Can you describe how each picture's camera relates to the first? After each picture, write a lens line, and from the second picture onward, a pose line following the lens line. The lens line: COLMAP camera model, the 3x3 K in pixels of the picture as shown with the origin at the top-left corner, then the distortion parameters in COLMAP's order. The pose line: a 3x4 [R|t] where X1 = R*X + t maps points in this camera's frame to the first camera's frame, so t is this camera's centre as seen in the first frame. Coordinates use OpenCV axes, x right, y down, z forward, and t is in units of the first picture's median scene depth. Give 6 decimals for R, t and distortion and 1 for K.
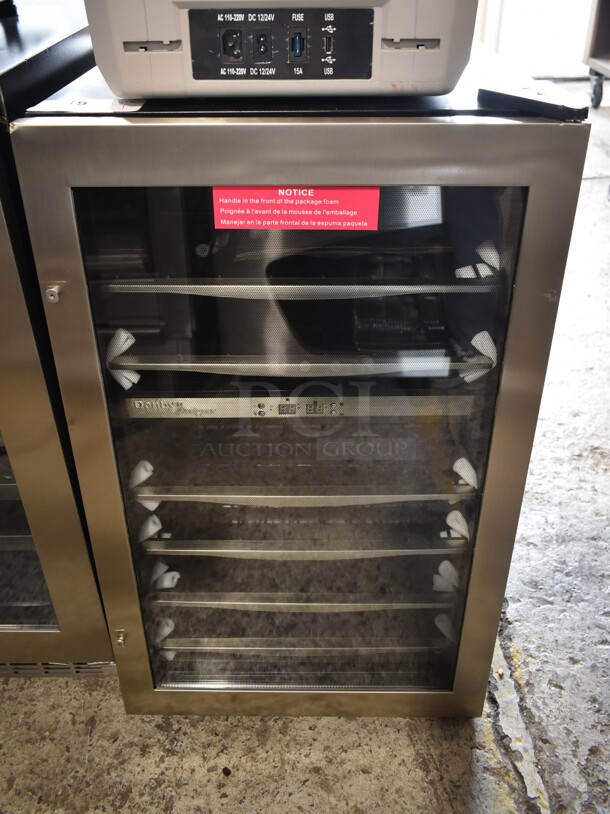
lens RADIAL K [[743.4, 0, 305.6], [0, 743.4, 356.8], [0, 0, 1]] dist [-0.018066, 0.006492]
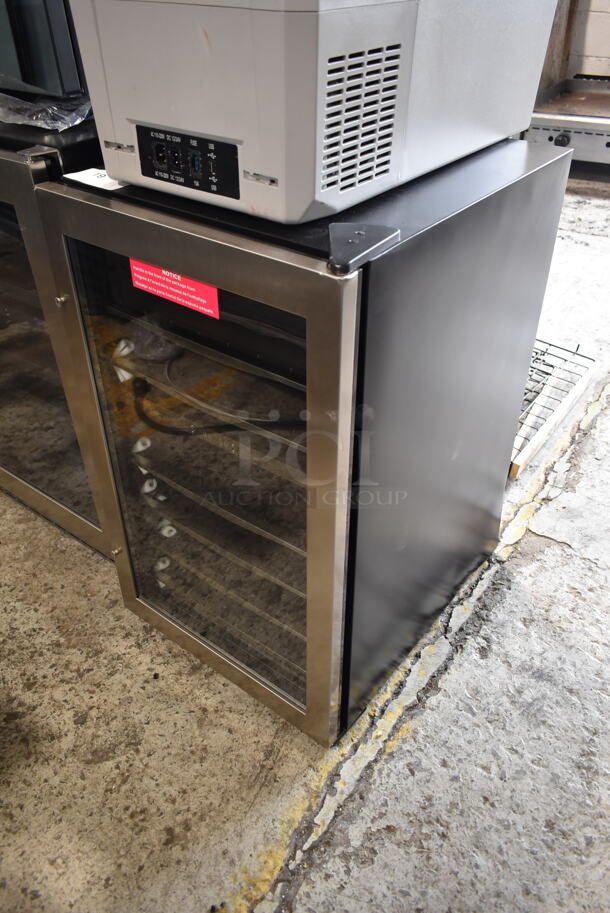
lens RADIAL K [[721.0, 0, 305.0], [0, 721.0, 456.5], [0, 0, 1]] dist [-0.003853, -0.001044]
pose [[0.796030, 0.363874, -0.483664, 0.623356], [-0.305853, 0.931403, 0.197338, -0.166917], [0.522292, -0.009157, 0.852717, 0.014217]]
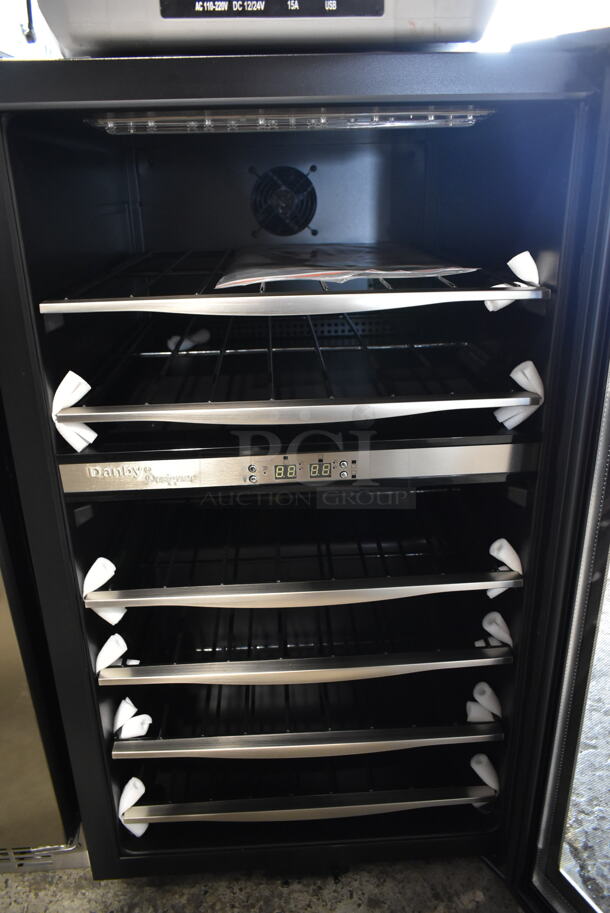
lens RADIAL K [[676.3, 0, 310.0], [0, 676.3, 459.0], [0, 0, 1]] dist [0.004401, -0.004612]
pose [[0.998360, -0.028919, 0.049397, -0.028393], [0.036459, 0.986557, -0.159300, 0.145577], [-0.044127, 0.160839, 0.985994, 0.240550]]
